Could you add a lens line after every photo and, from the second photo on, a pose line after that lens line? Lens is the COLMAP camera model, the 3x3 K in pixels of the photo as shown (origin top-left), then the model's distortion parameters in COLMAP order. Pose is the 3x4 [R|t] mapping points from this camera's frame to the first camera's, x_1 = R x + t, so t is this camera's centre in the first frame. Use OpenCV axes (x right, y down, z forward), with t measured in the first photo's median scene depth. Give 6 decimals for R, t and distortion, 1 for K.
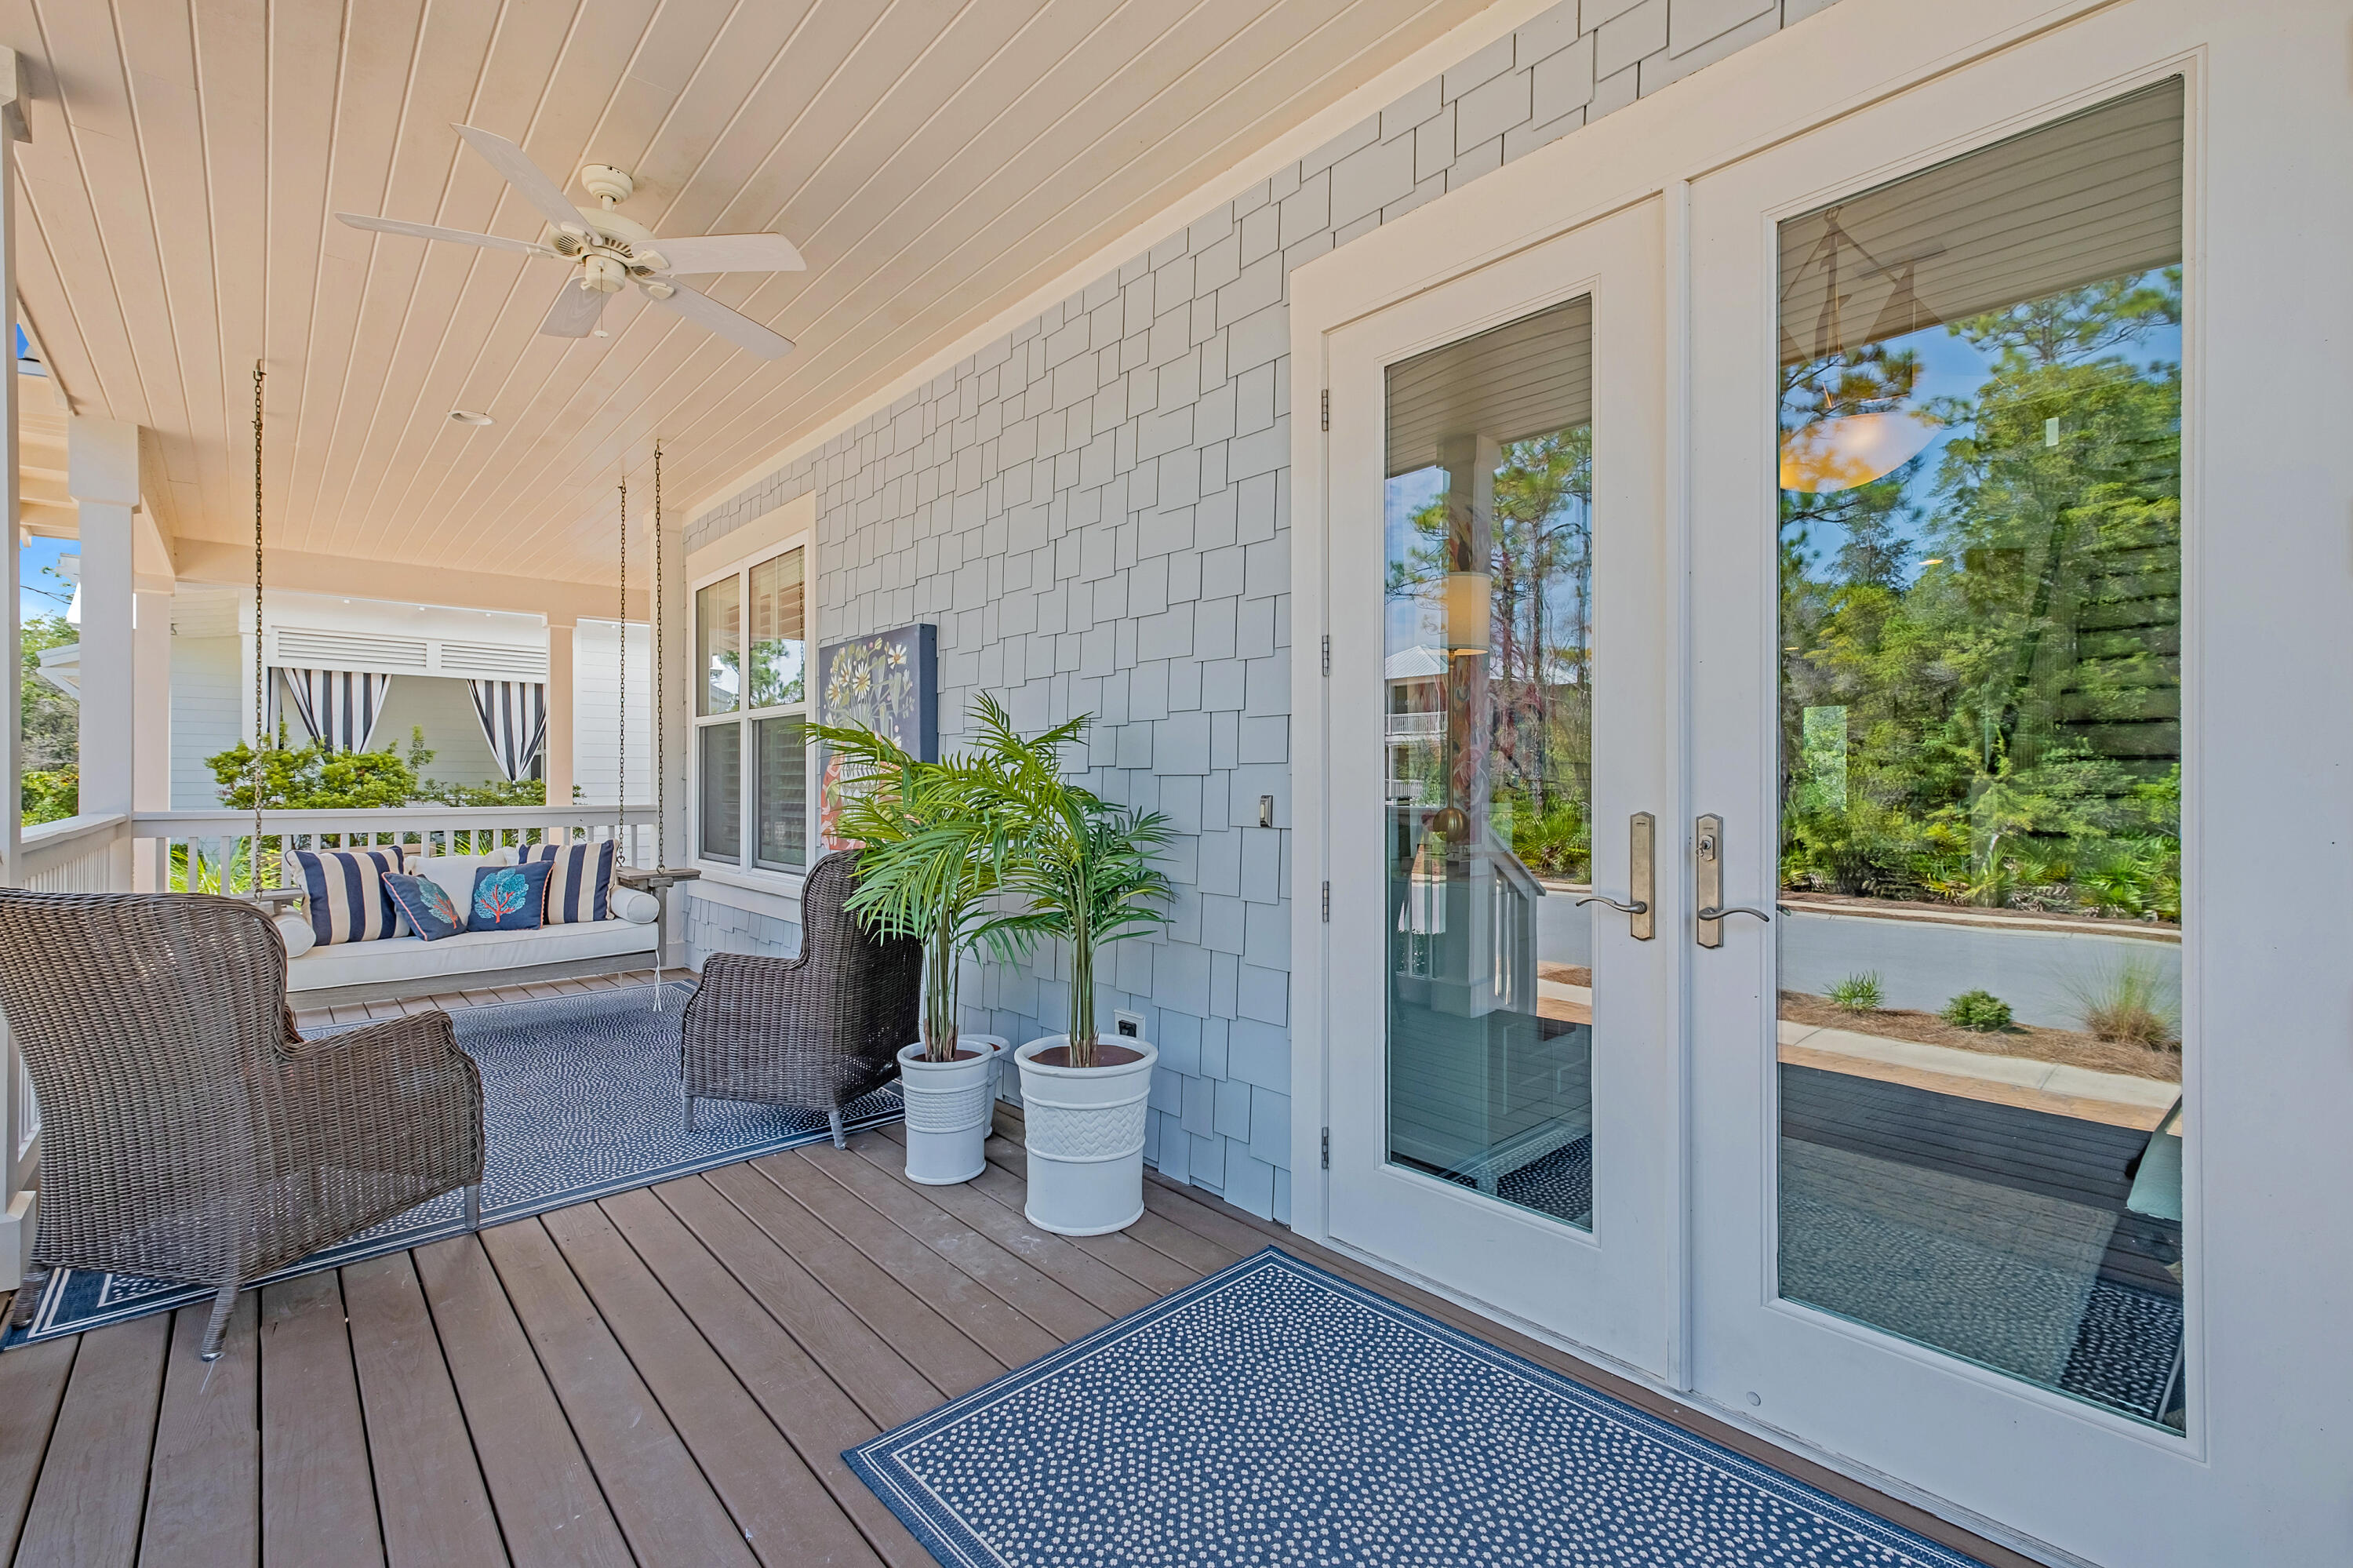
lens RADIAL K [[1027.9, 0, 1167.4], [0, 1027.9, 785.0], [0, 0, 1]] dist [0.001079, 0.000209]
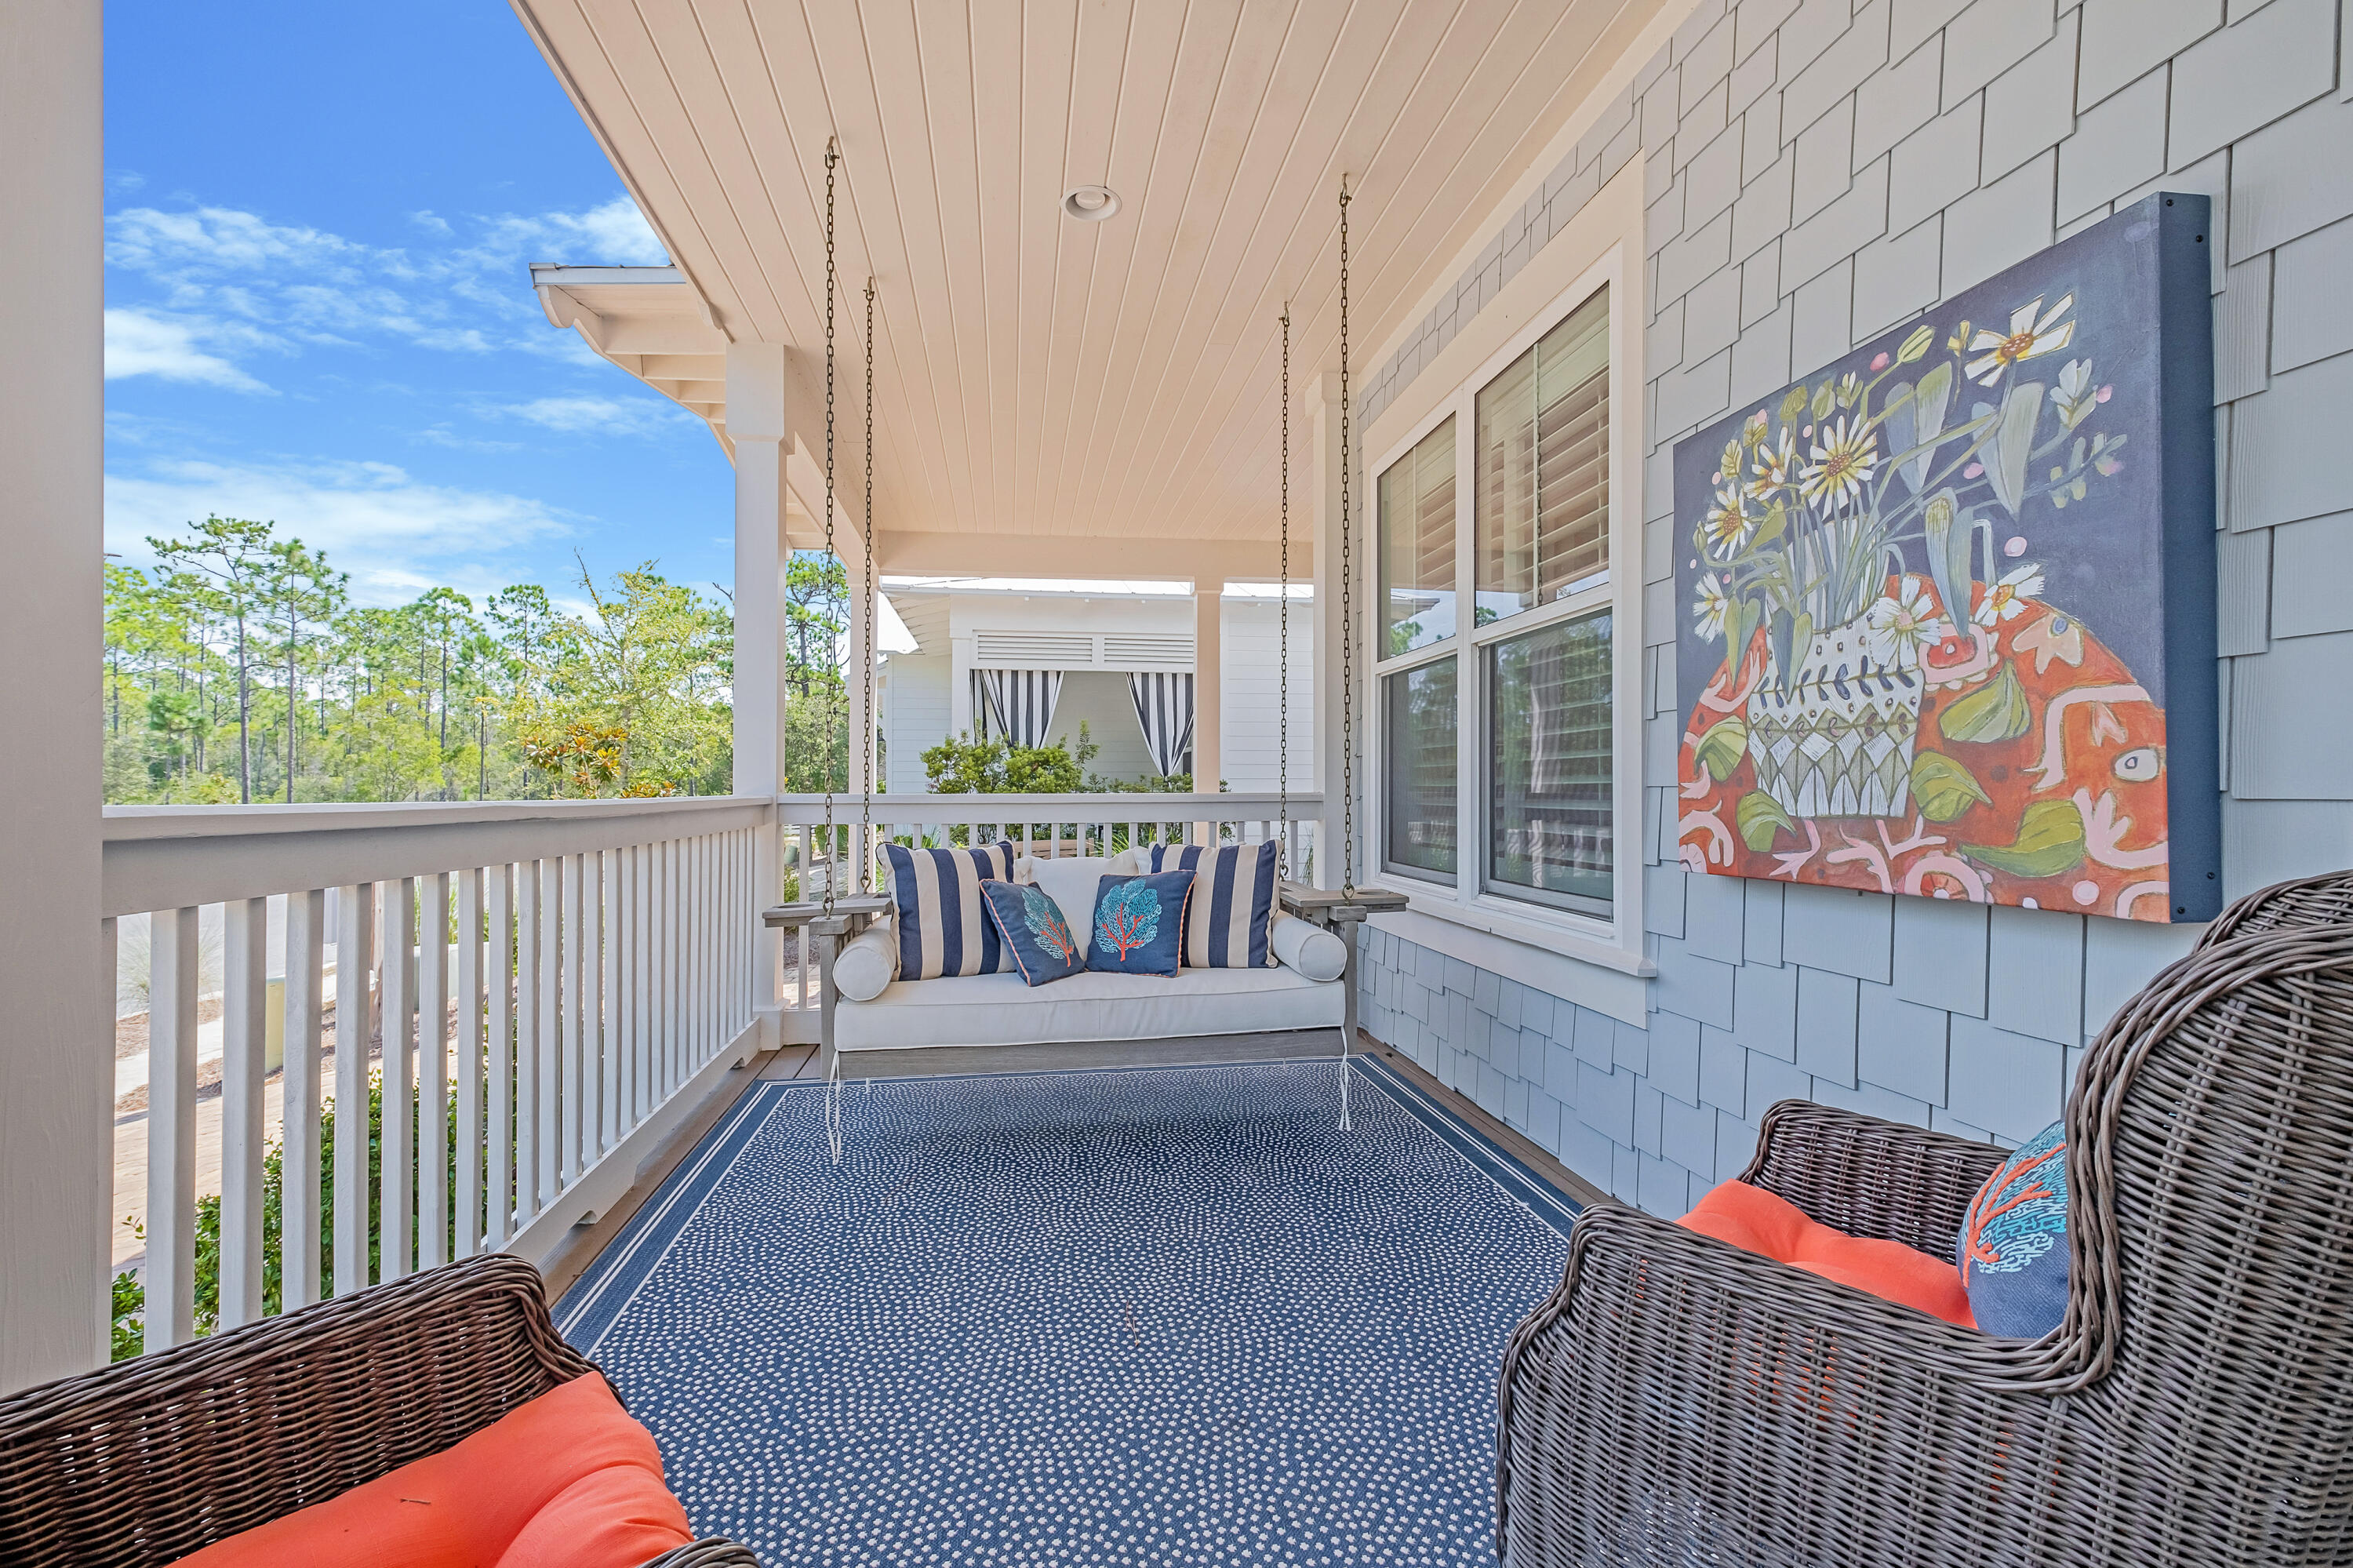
lens RADIAL K [[1027.9, 0, 1167.4], [0, 1027.9, 785.0], [0, 0, 1]] dist [0.001079, 0.000209]
pose [[0.839046, -0.003425, -0.544050, -0.246025], [-0.000694, 0.999973, -0.007365, 0.023234], [0.544061, 0.006557, 0.839020, 0.424292]]
